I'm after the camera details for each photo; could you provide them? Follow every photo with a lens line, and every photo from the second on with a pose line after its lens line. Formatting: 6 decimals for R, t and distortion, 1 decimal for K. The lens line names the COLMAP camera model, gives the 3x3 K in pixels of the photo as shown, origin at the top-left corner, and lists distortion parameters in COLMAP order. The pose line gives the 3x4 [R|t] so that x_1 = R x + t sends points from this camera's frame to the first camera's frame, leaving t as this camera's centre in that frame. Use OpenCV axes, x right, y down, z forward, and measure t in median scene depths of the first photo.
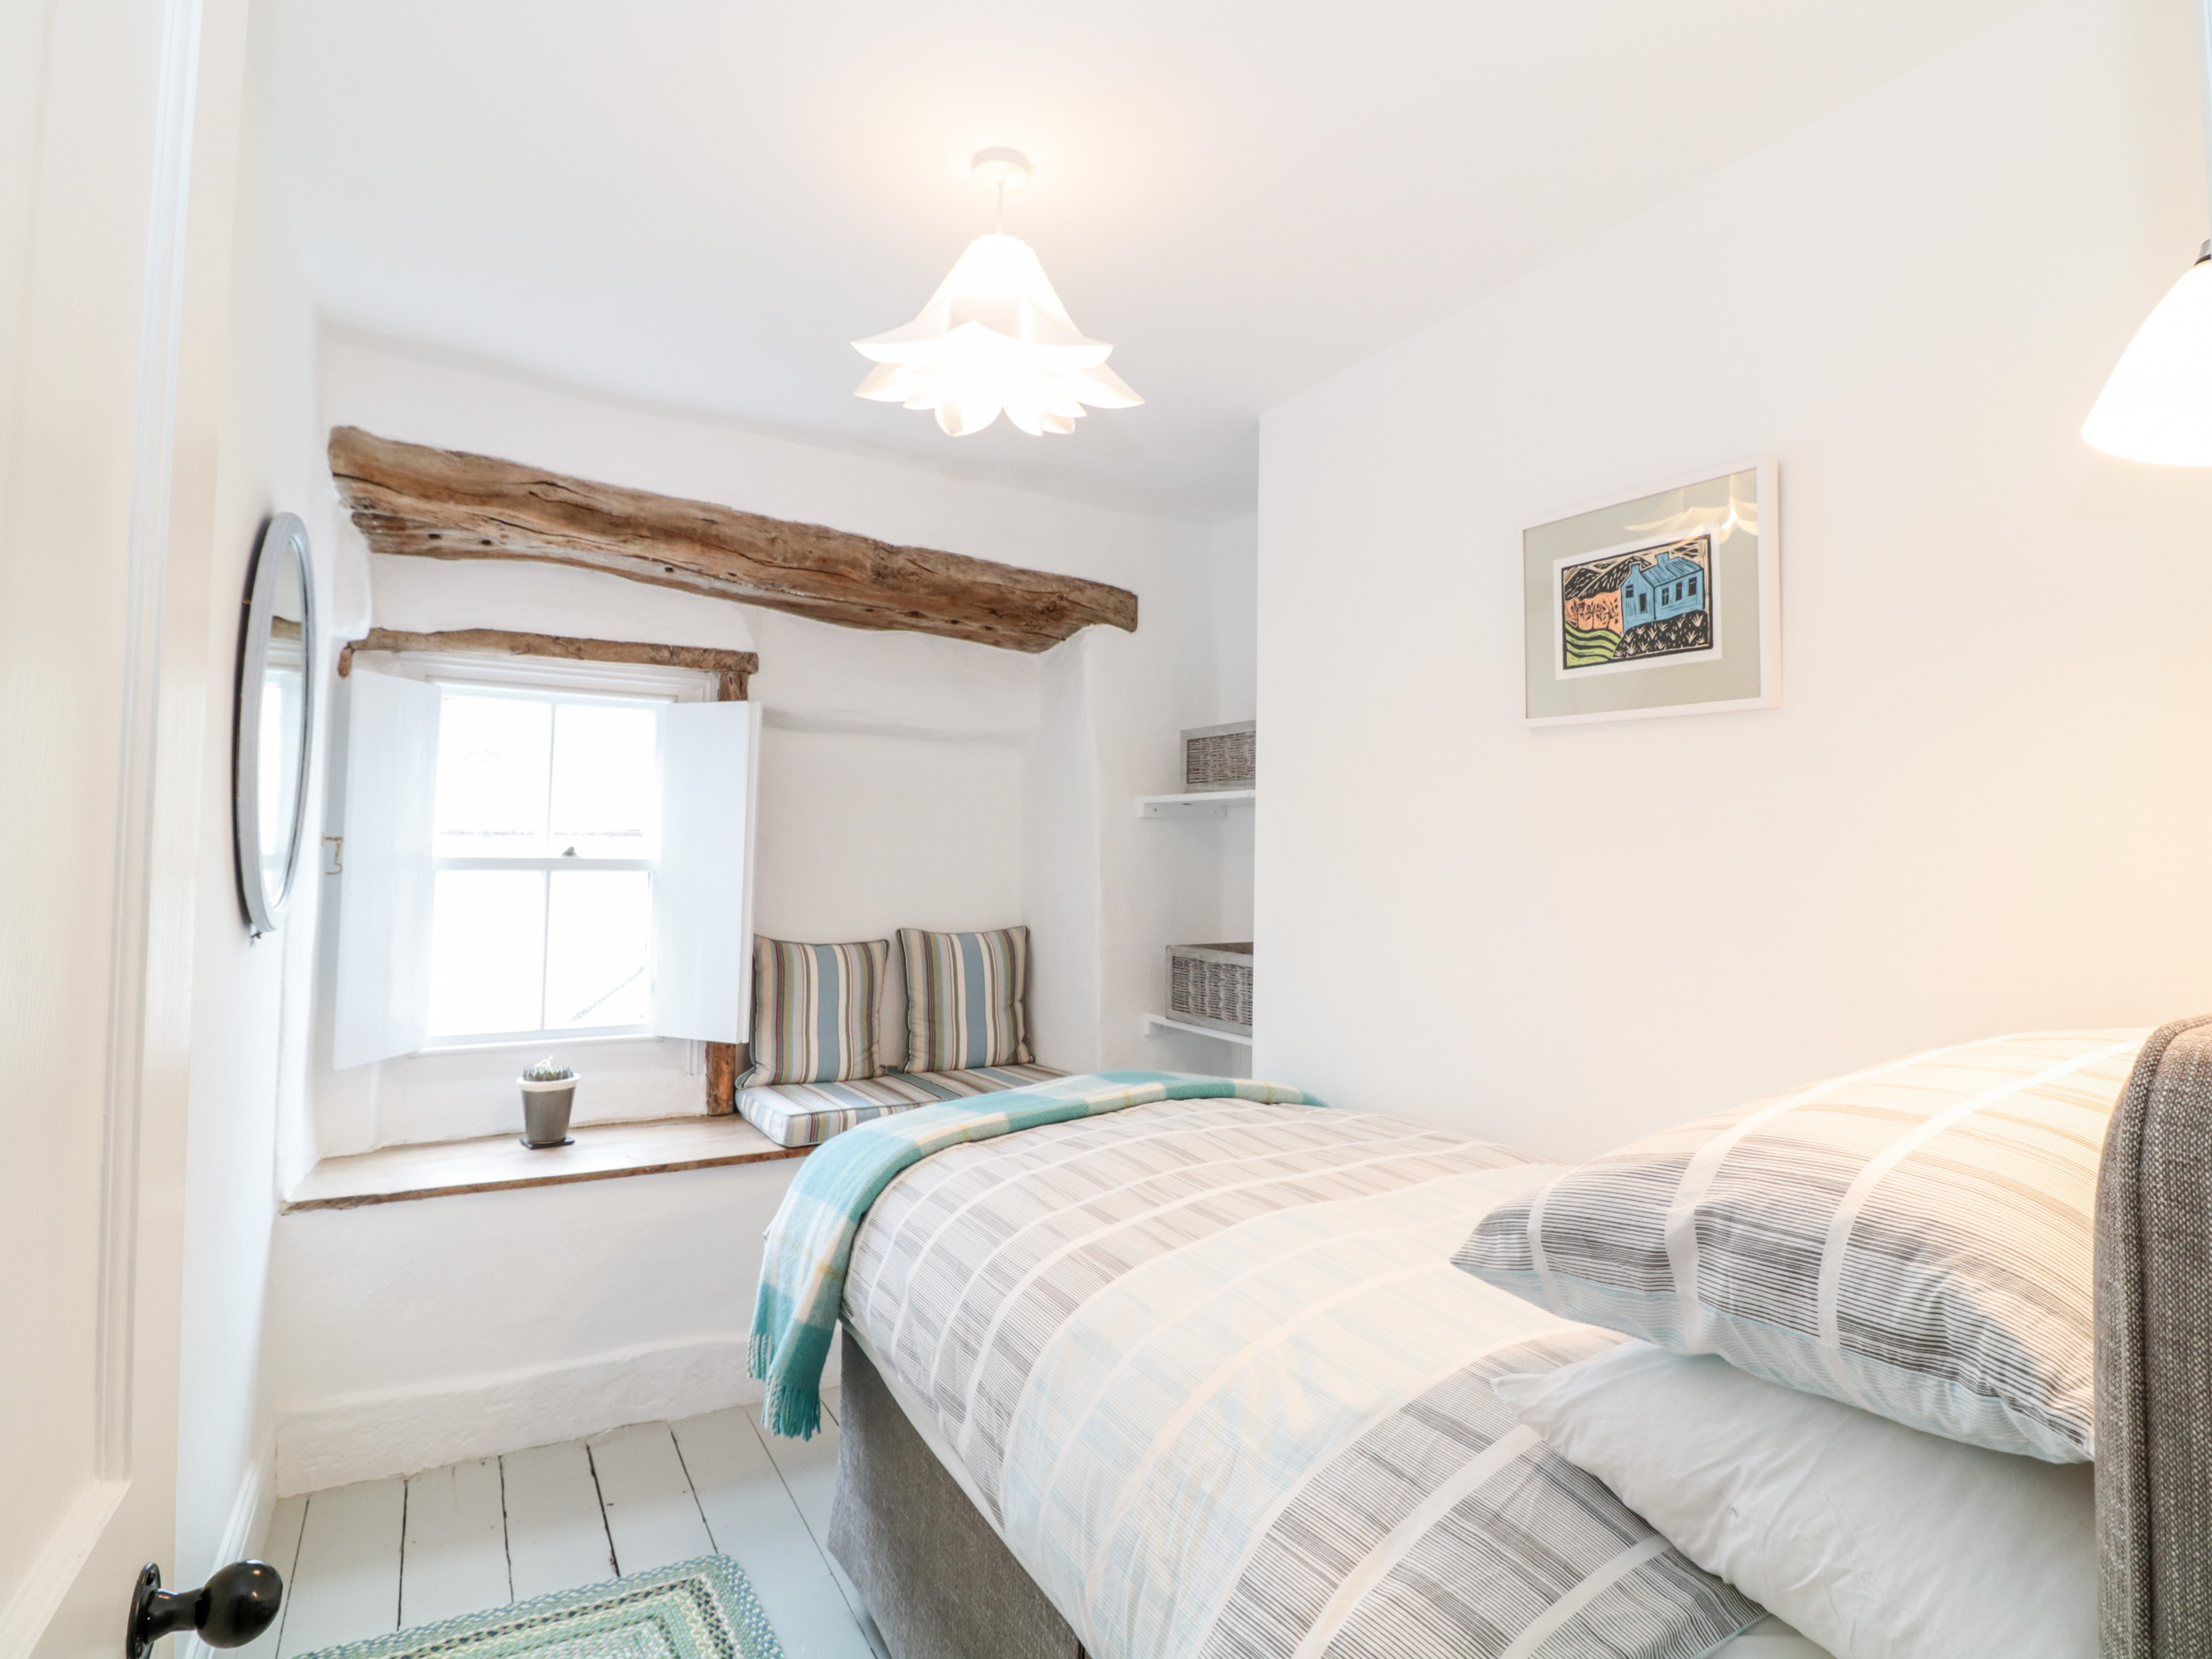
lens RADIAL K [[1167.8, 0, 1108.7], [0, 1167.8, 827.6], [0, 0, 1]] dist [-0.047522, -0.000402]
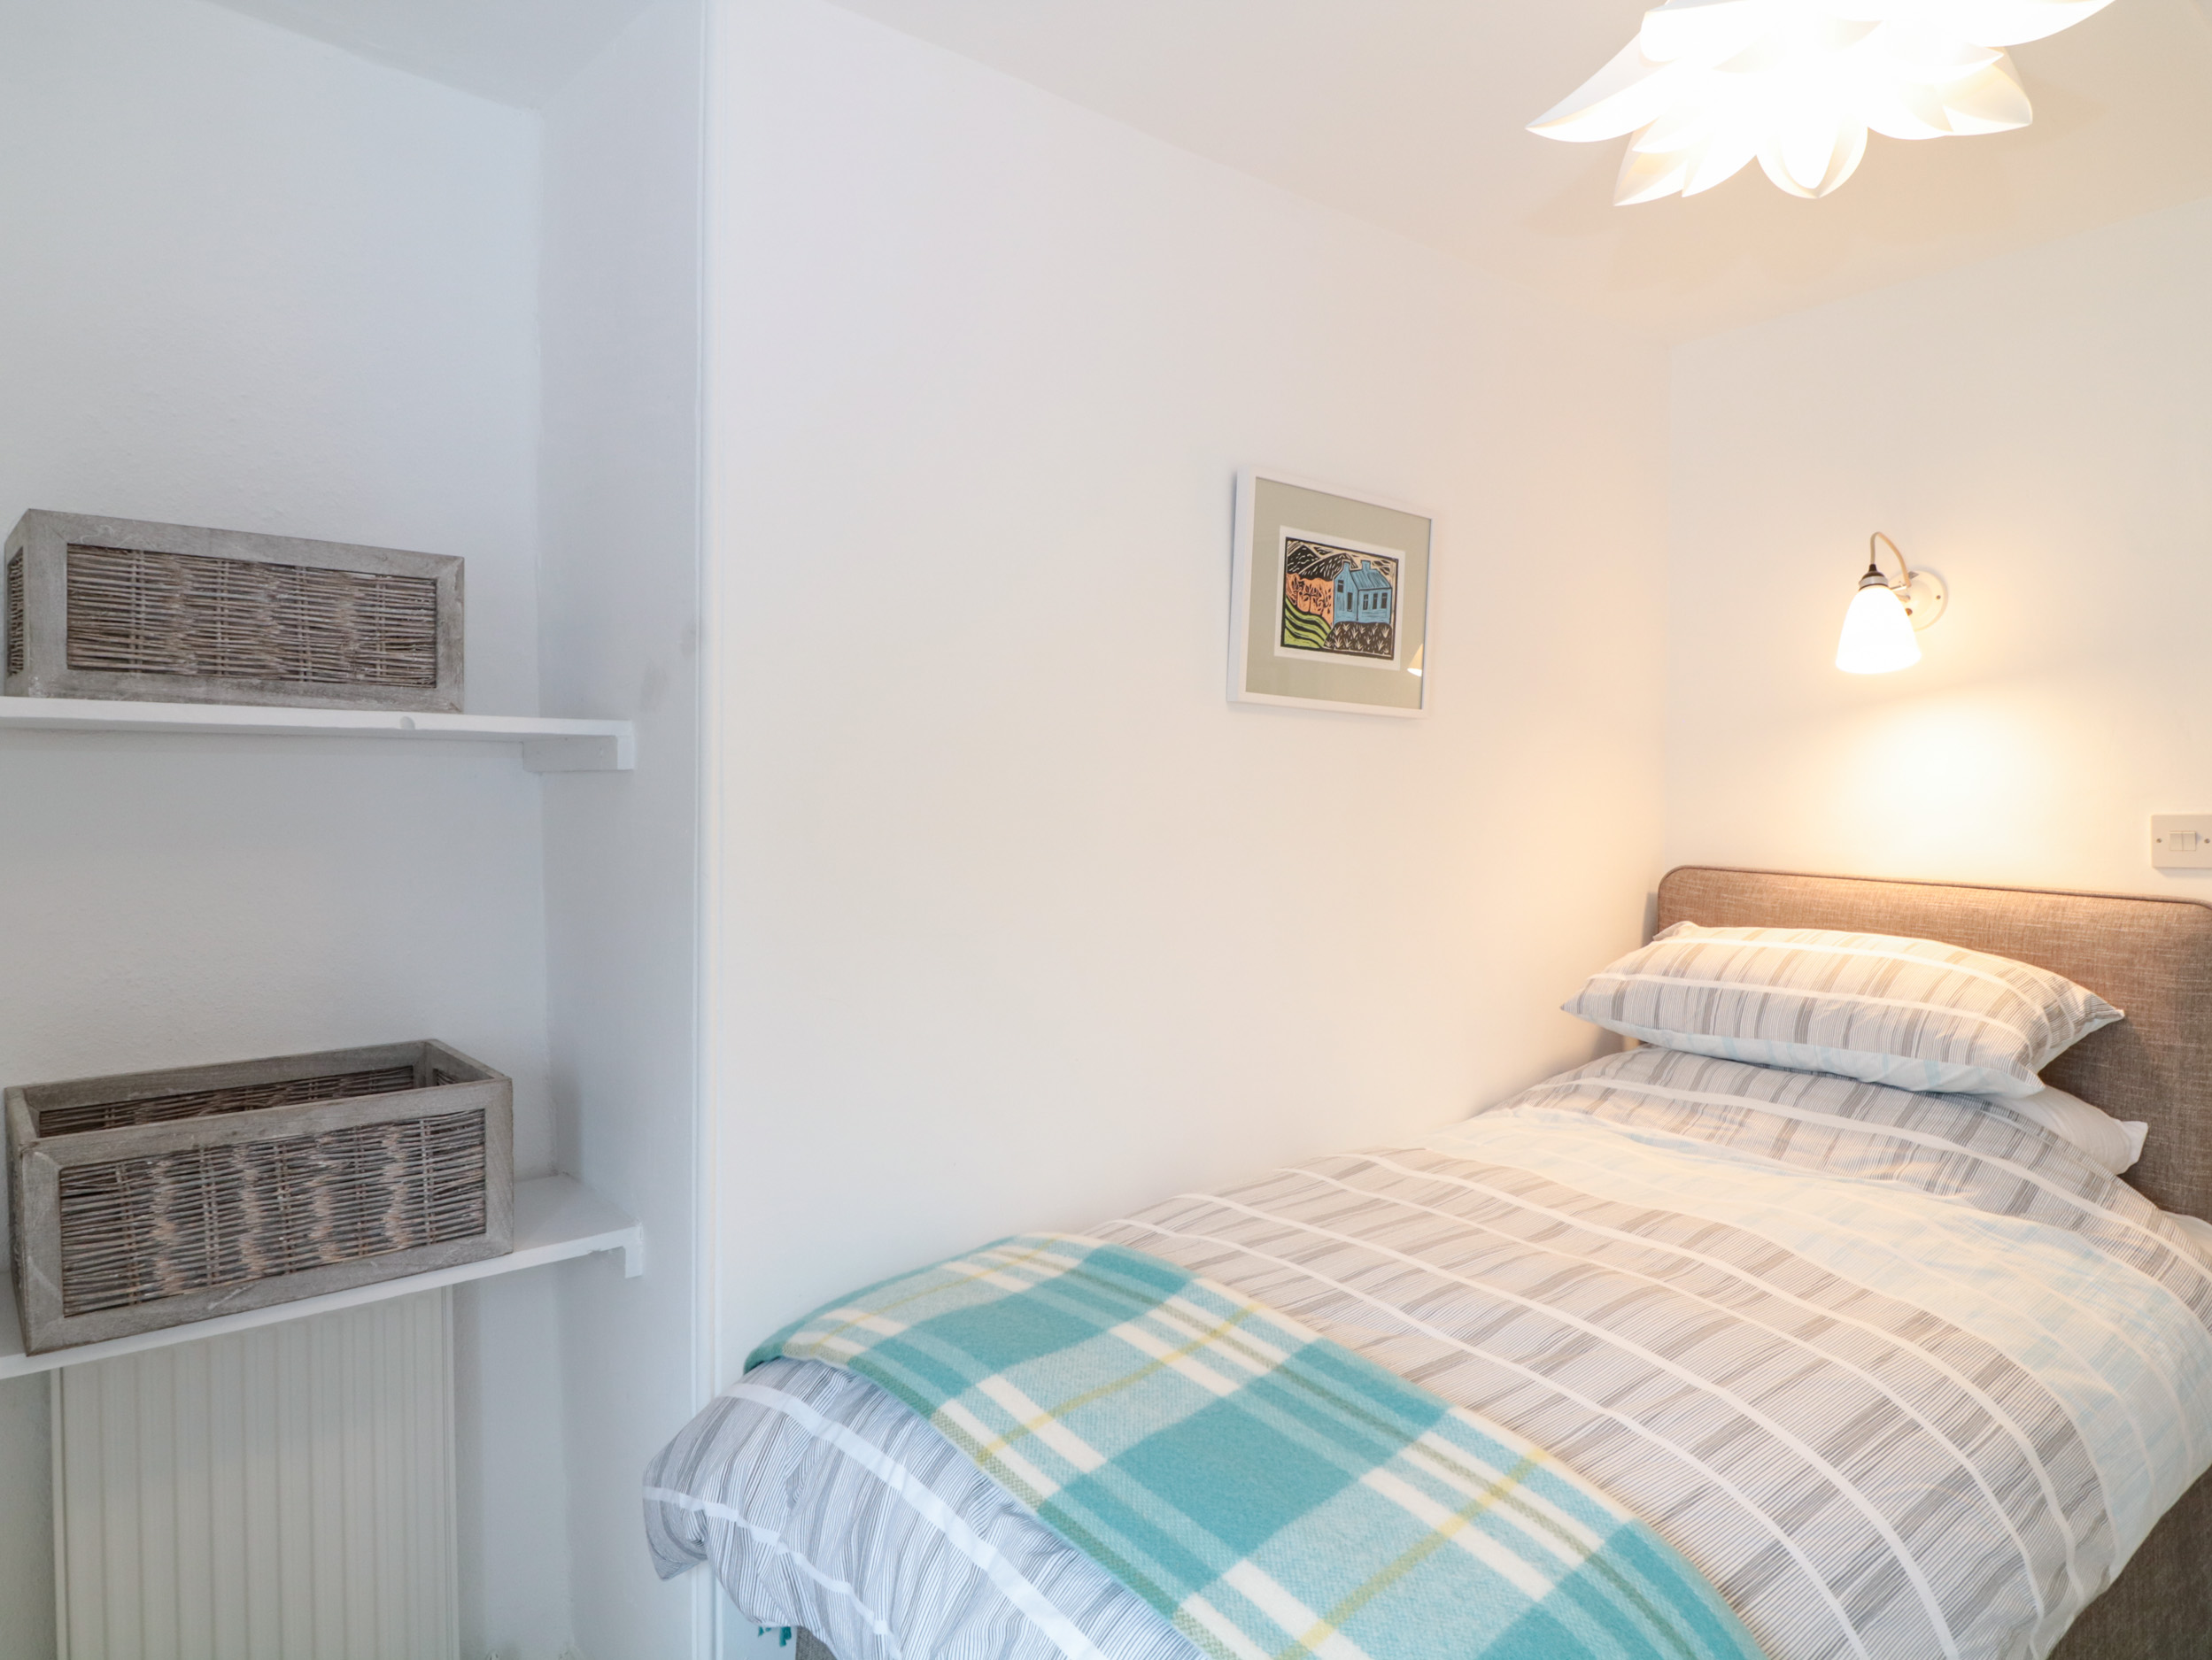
lens RADIAL K [[1305.4, 0, 1107.2], [0, 1305.4, 830.5], [0, 0, 1]] dist [-0.025957, -0.001477]
pose [[-0.166310, -0.046925, 0.984956, -0.663889], [-0.032124, 0.998595, 0.042150, -0.028645], [-0.985550, -0.024631, -0.167584, 1.379800]]
